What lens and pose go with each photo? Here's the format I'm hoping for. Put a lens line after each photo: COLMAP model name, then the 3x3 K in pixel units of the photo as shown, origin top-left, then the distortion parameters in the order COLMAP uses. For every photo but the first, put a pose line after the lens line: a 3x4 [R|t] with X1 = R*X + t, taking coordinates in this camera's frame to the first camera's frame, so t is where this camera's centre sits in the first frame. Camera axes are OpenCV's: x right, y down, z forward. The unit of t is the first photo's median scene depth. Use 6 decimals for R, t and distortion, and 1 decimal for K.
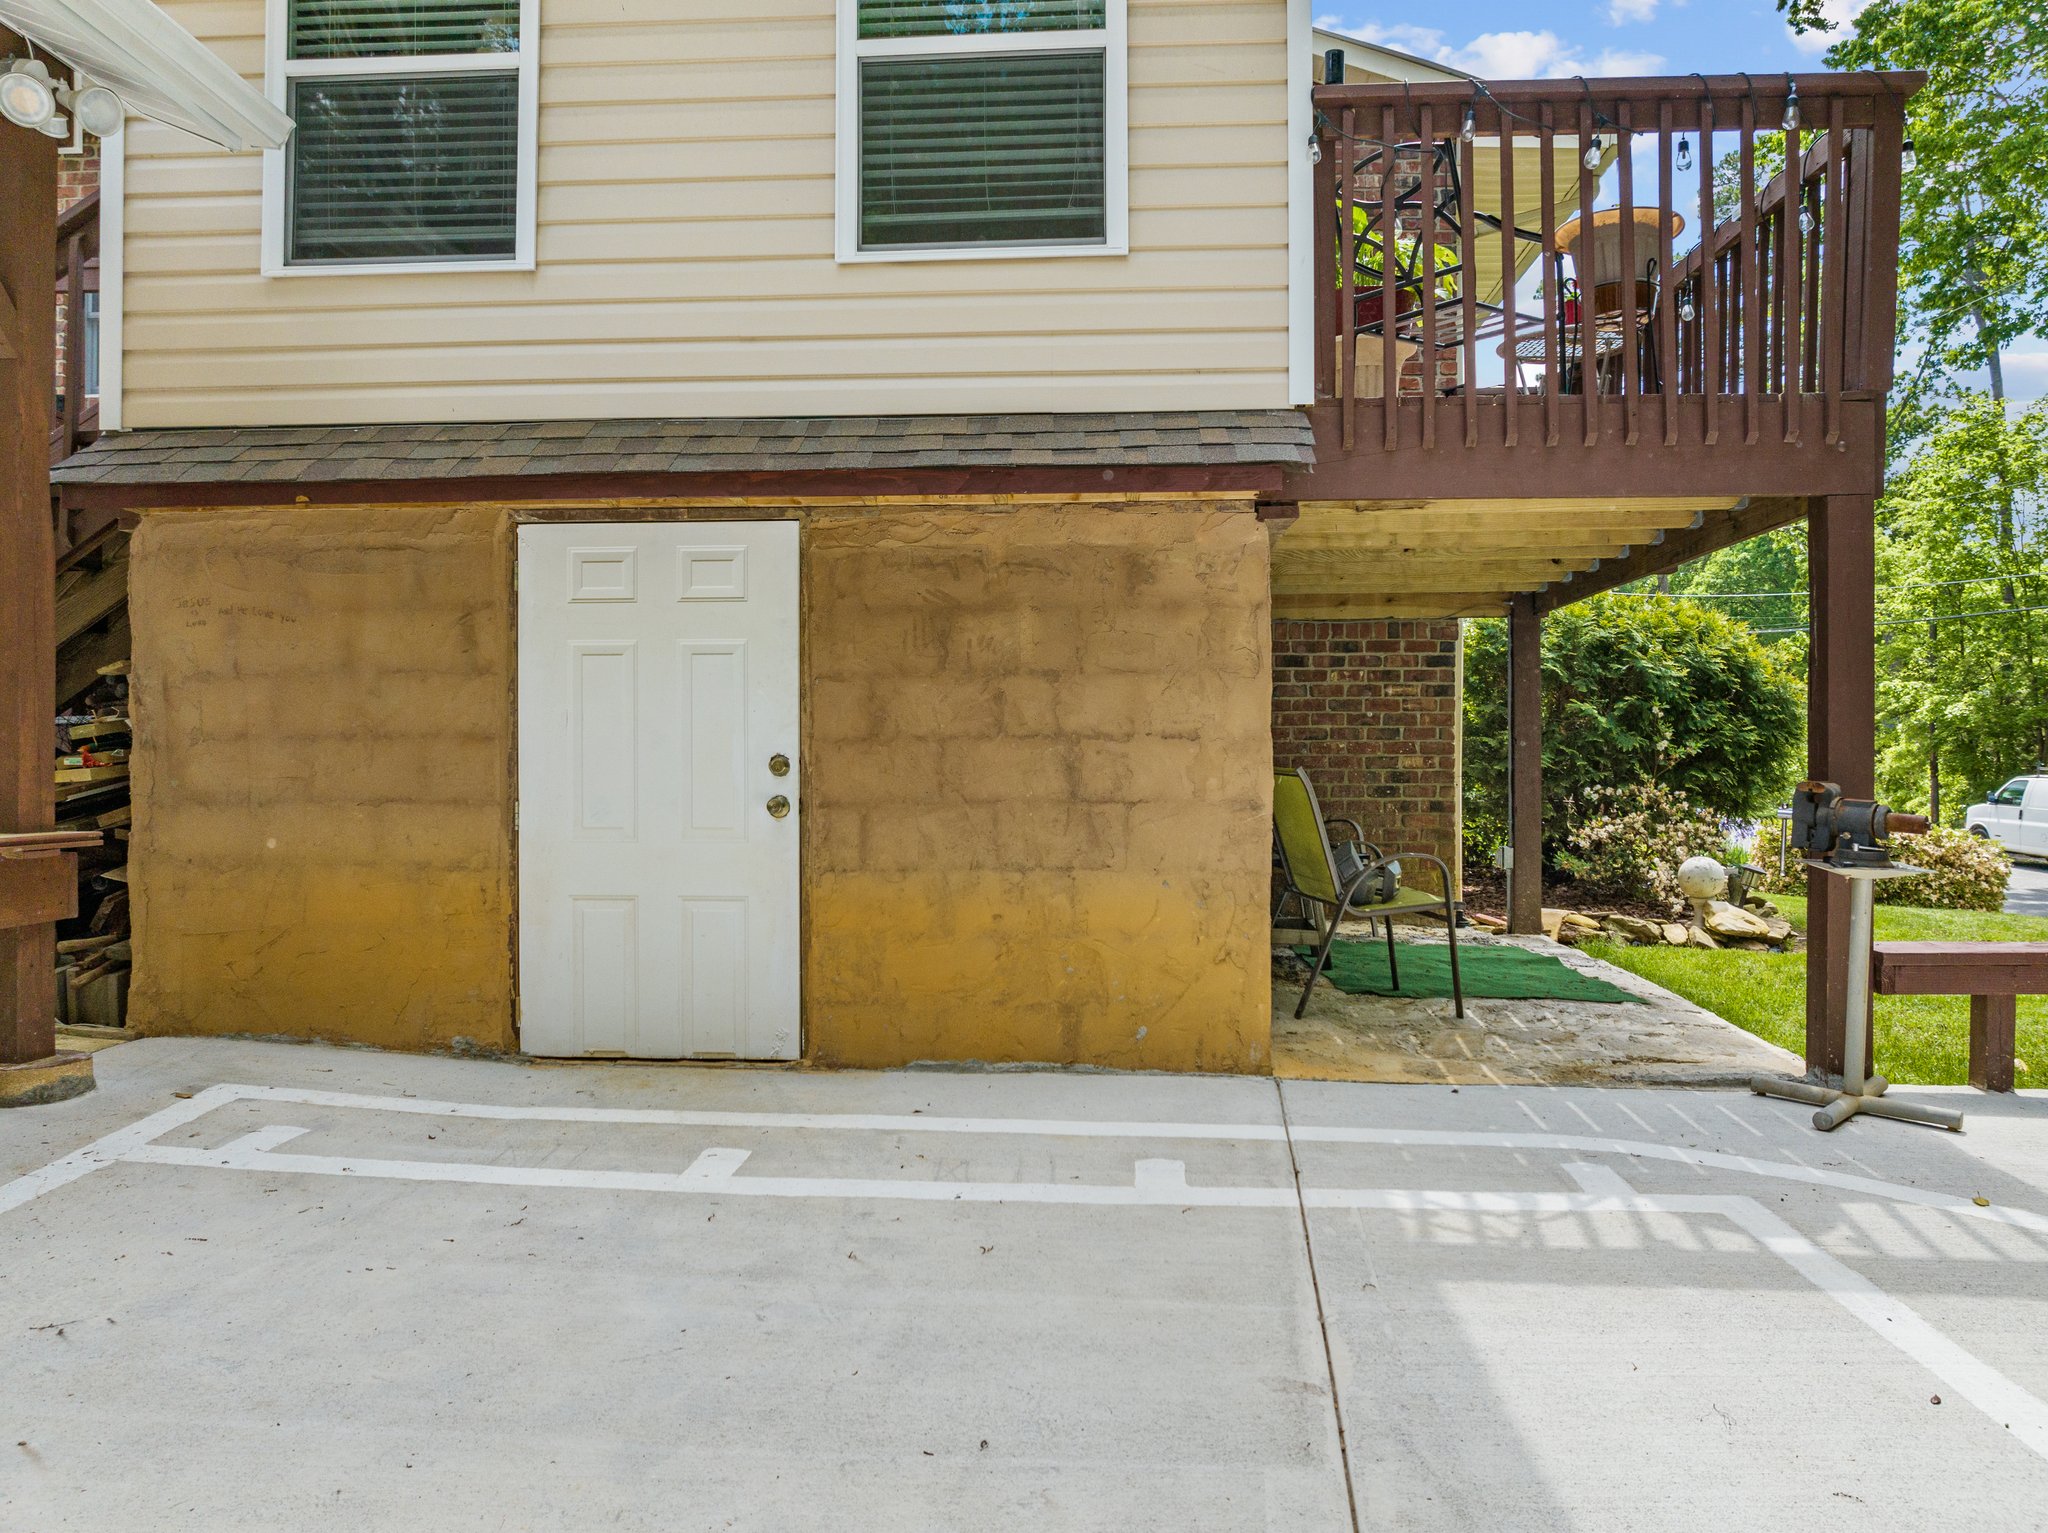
lens RADIAL K [[1431.8, 0, 1021.1], [0, 1431.8, 760.8], [0, 0, 1]] dist [-0.030667, -0.000869]
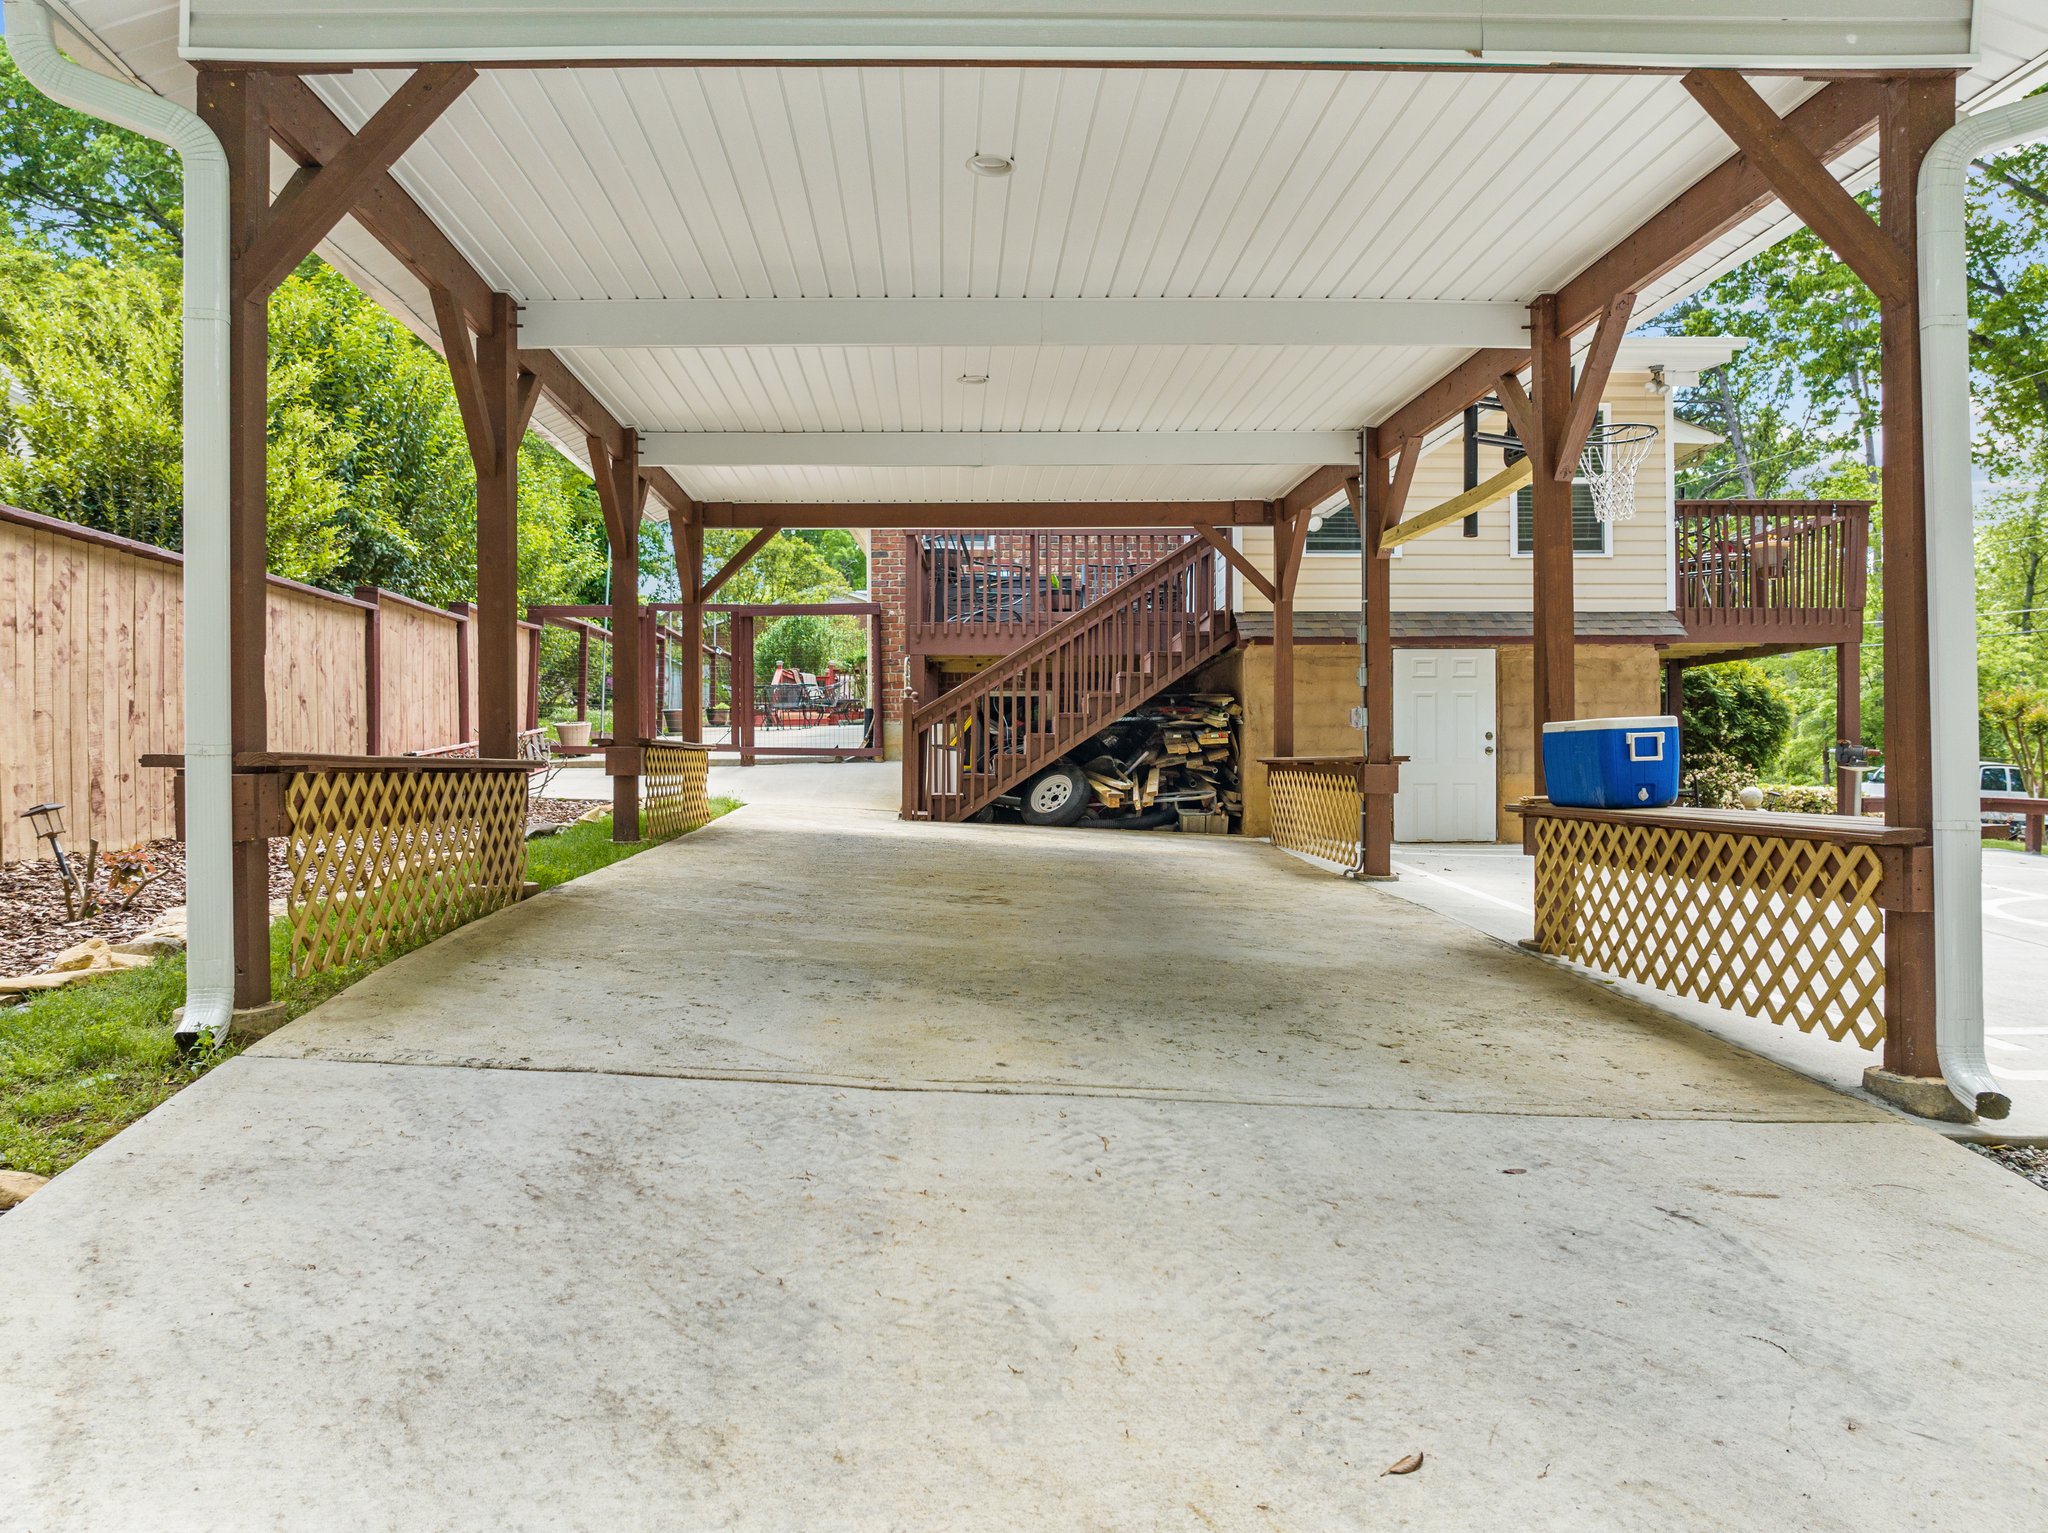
lens RADIAL K [[1431.8, 0, 1025.4], [0, 1431.8, 765.1], [0, 0, 1]] dist [-0.030667, -0.000869]
pose [[0.997420, -0.005929, 0.071544, -1.258872], [0.005796, 0.999981, 0.002065, 0.048330], [-0.071555, -0.001645, 0.997435, -1.701864]]
